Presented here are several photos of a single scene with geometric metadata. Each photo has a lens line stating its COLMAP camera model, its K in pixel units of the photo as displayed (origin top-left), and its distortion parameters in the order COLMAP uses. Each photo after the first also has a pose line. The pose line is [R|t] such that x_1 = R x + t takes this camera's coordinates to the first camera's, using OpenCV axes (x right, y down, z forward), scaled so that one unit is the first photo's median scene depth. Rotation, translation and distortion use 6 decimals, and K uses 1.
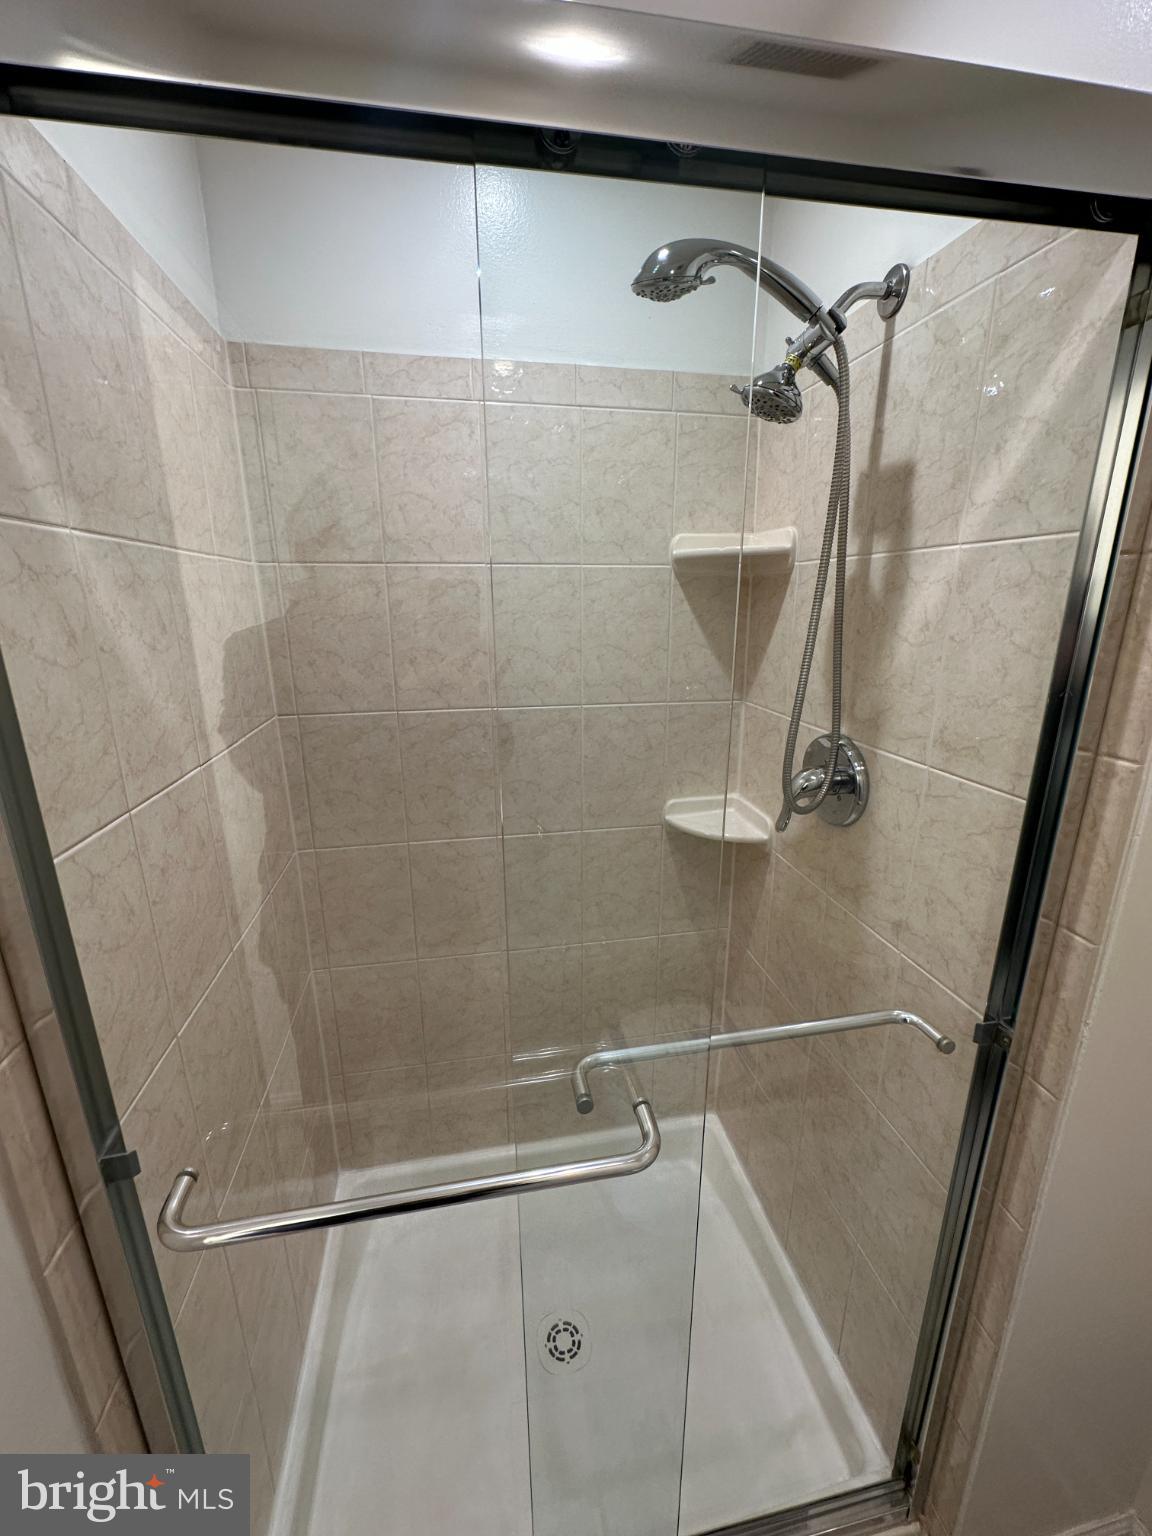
lens RADIAL K [[611.2, 0, 577.6], [0, 611.2, 770.0], [0, 0, 1]] dist [-0.002163, 0.000883]
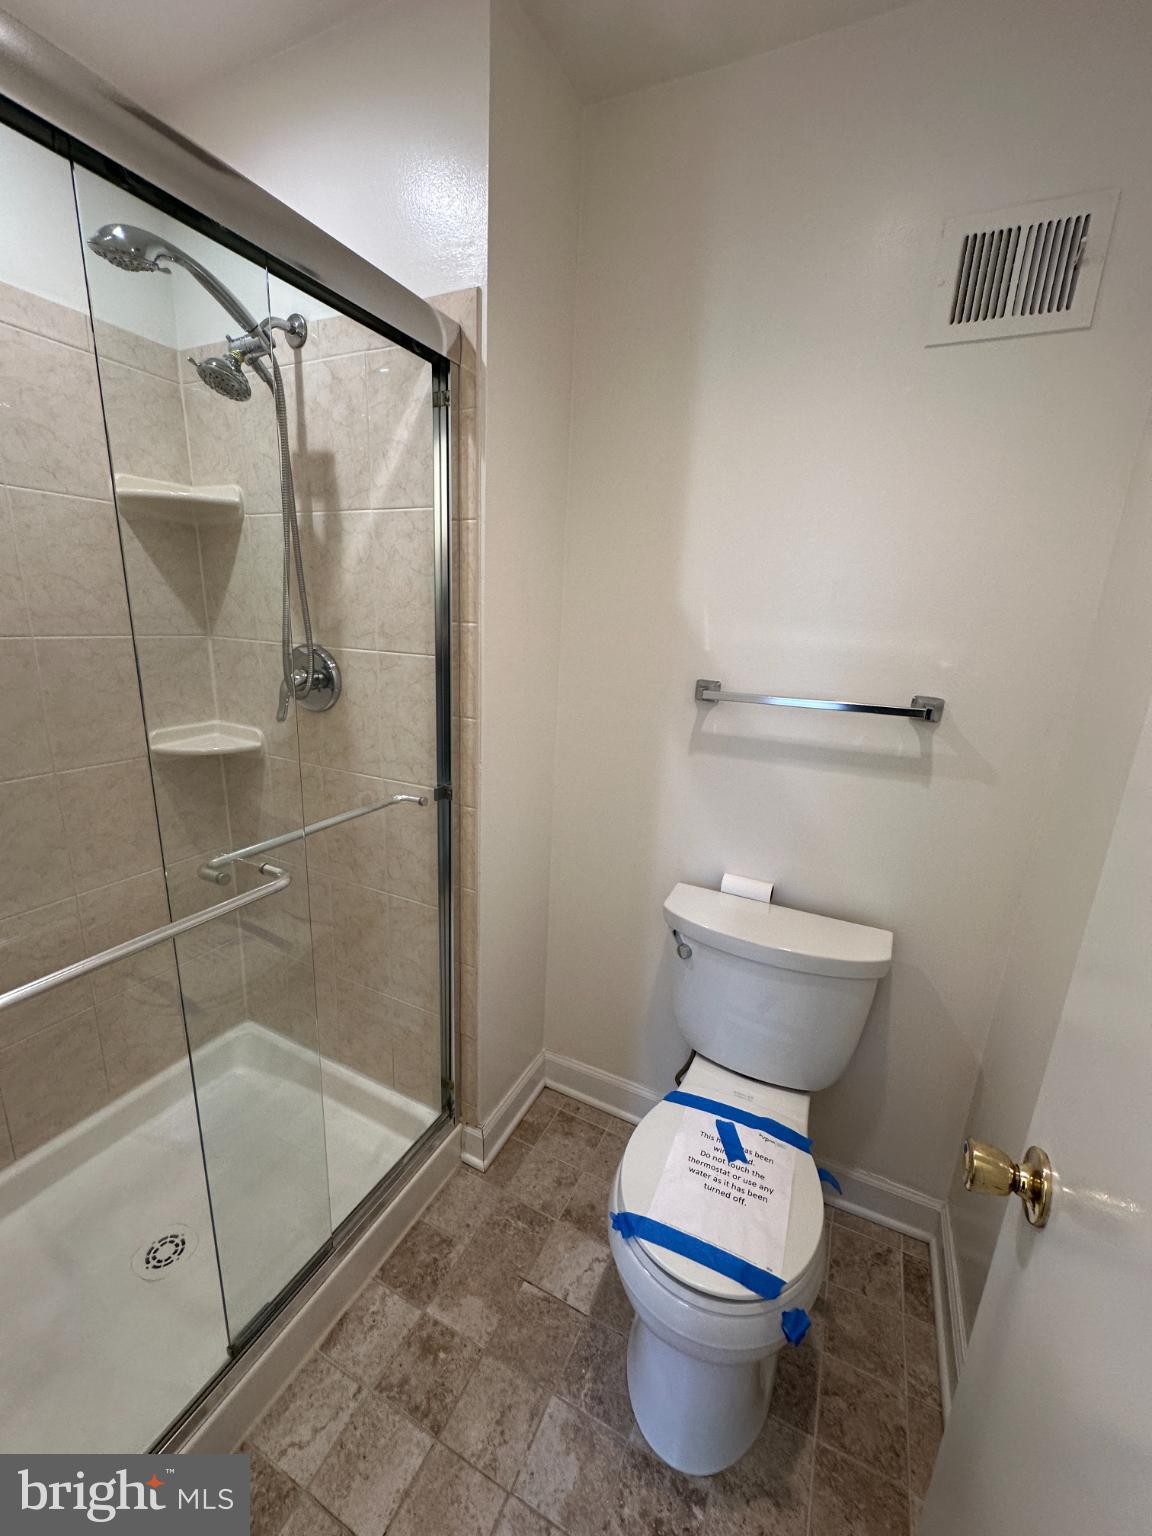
lens RADIAL K [[611.2, 0, 570.7], [0, 611.2, 766.3], [0, 0, 1]] dist [-0.002163, 0.000883]
pose [[0.604809, -0.163407, 0.779426, -0.403545], [0.168189, 0.982856, 0.075546, 0.250358], [-0.778408, 0.085400, 0.621923, -0.345162]]
